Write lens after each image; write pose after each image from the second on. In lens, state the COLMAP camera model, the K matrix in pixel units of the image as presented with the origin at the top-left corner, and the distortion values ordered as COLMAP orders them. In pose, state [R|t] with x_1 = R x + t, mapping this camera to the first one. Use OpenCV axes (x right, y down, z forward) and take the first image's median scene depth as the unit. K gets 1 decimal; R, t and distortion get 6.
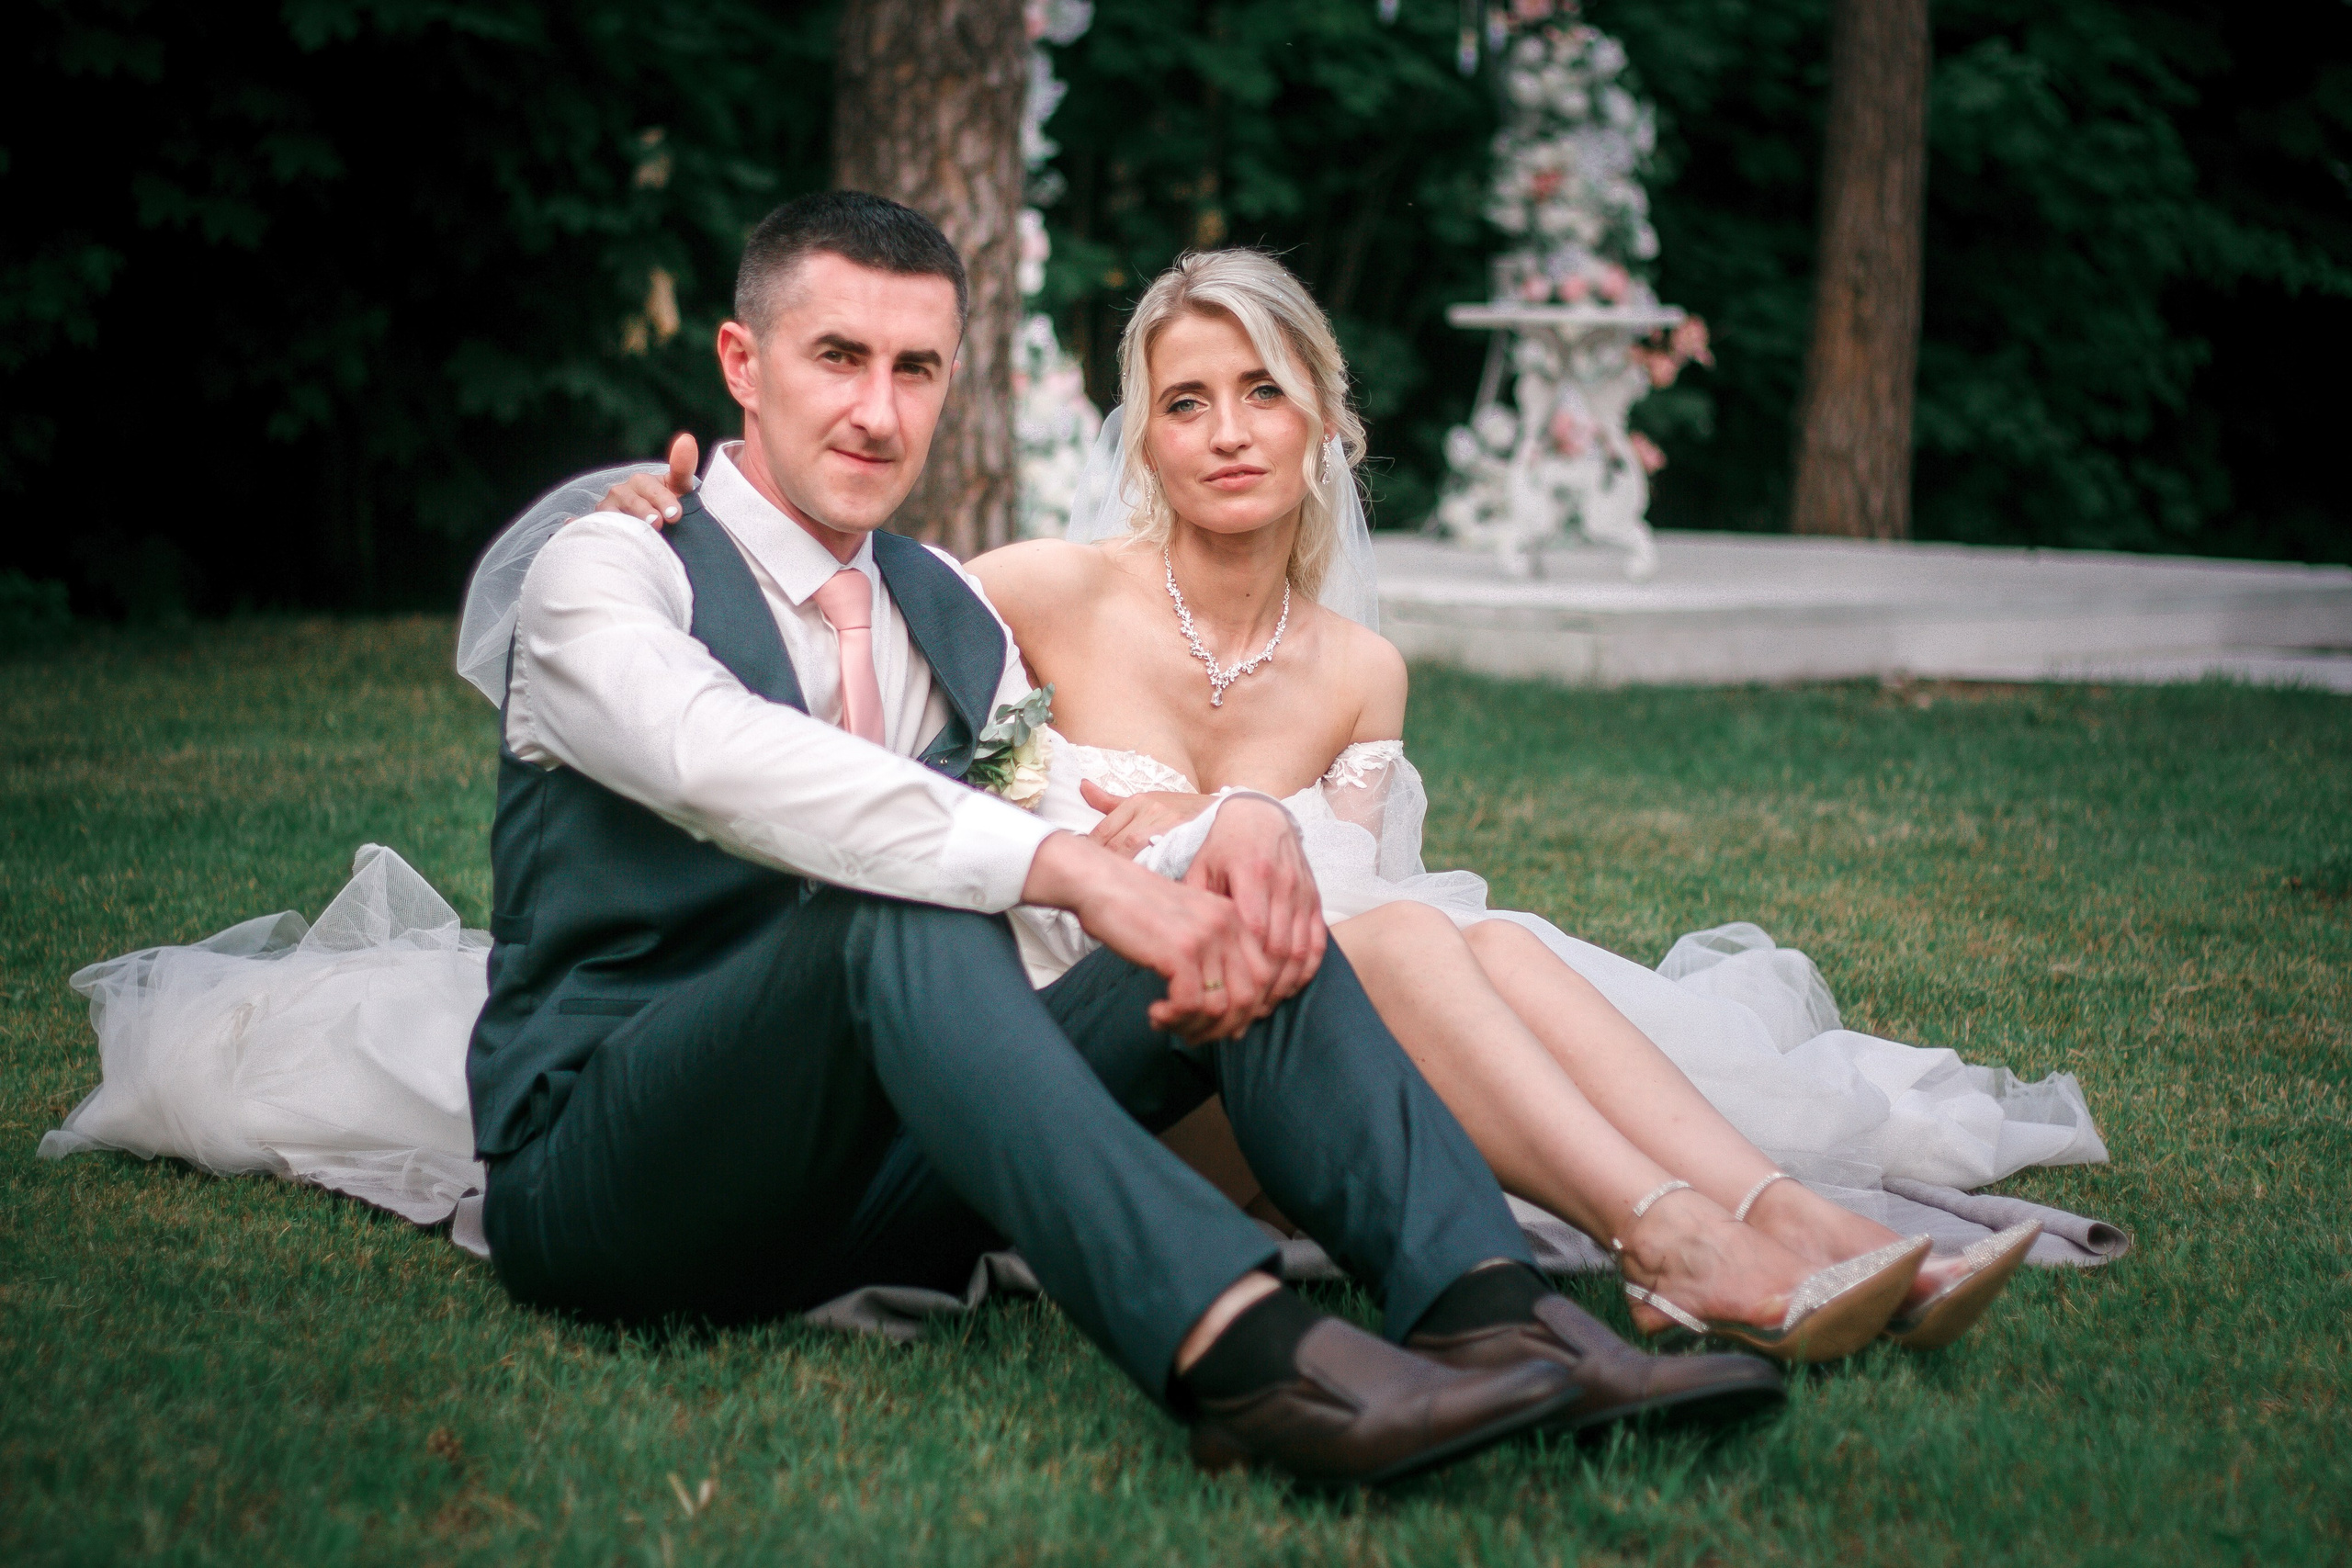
lens RADIAL K [[5520.2, 0, 1178.8], [0, 5520.2, 786.0], [0, 0, 1]] dist [-0.169207, 0.000000]
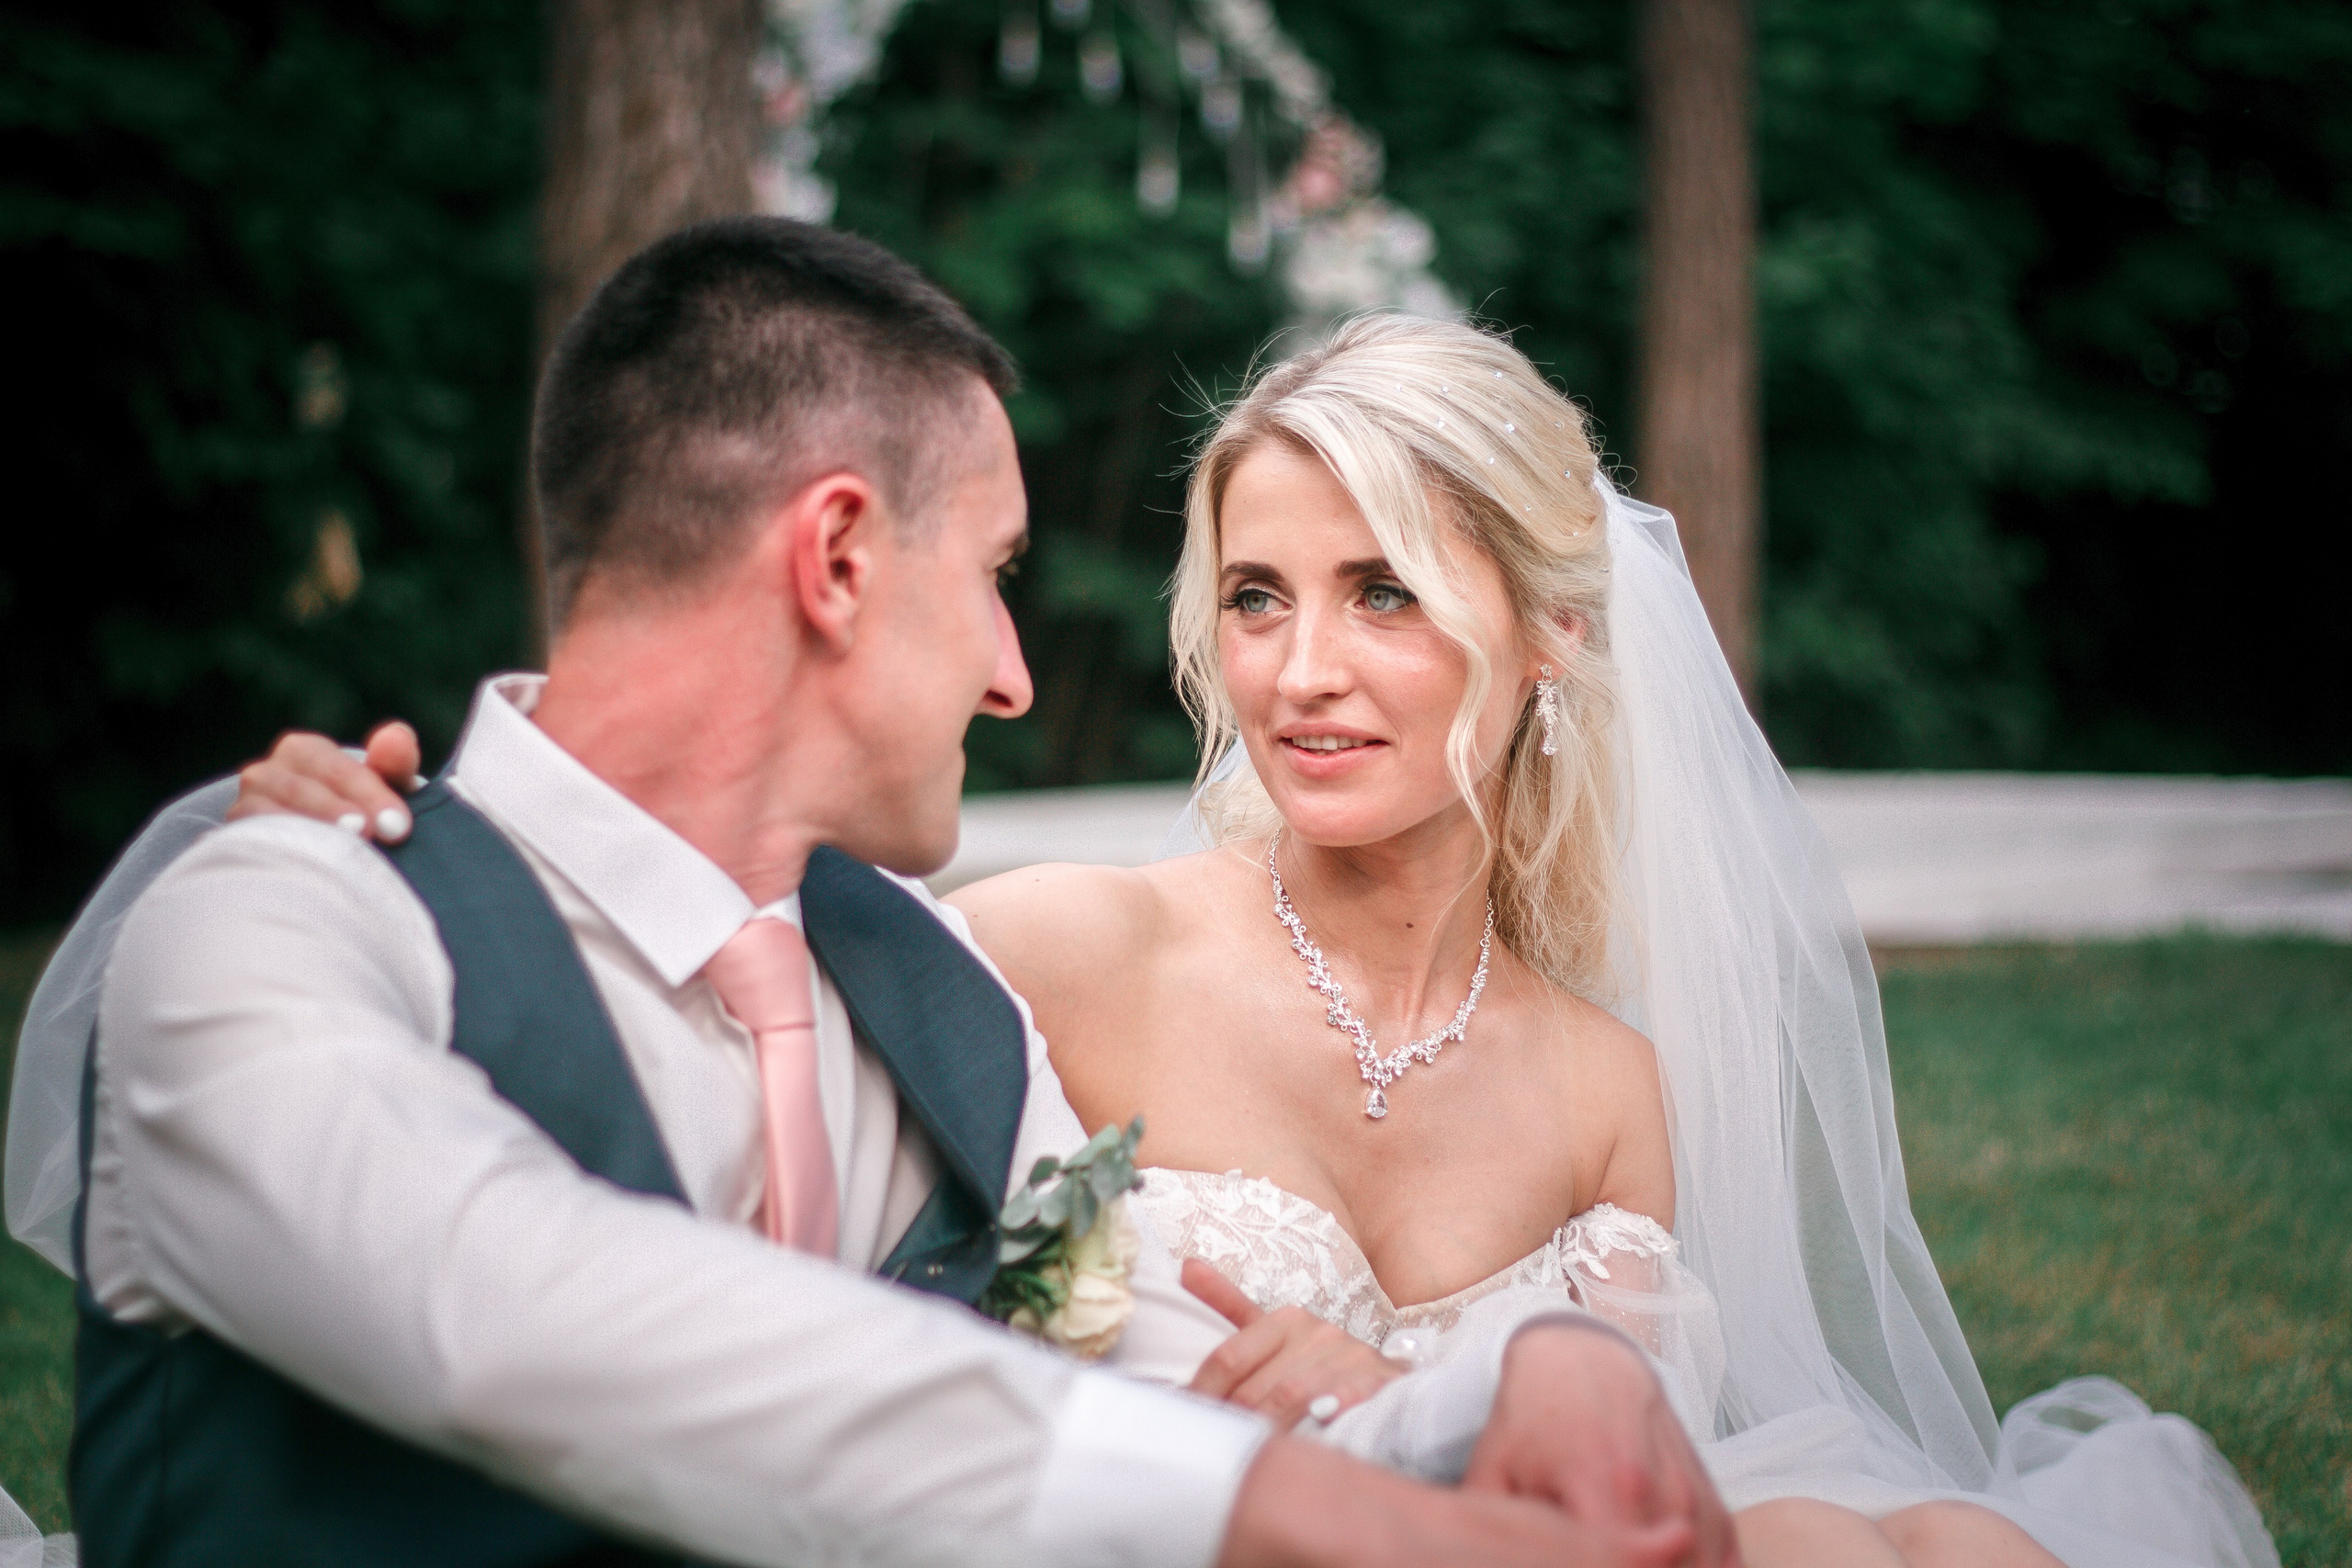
lens RADIAL K [[5520.2, 0, 1171.8], [0, 5520.2, 778.6], [0, 0, 1]] dist [-0.169207, 0.000000]
pose [[0.997648, -0.037901, 0.057107, -0.015879], [0.040648, 0.998033, -0.047737, -0.008223], [-0.055185, 0.049946, 0.997226, 0.156333]]
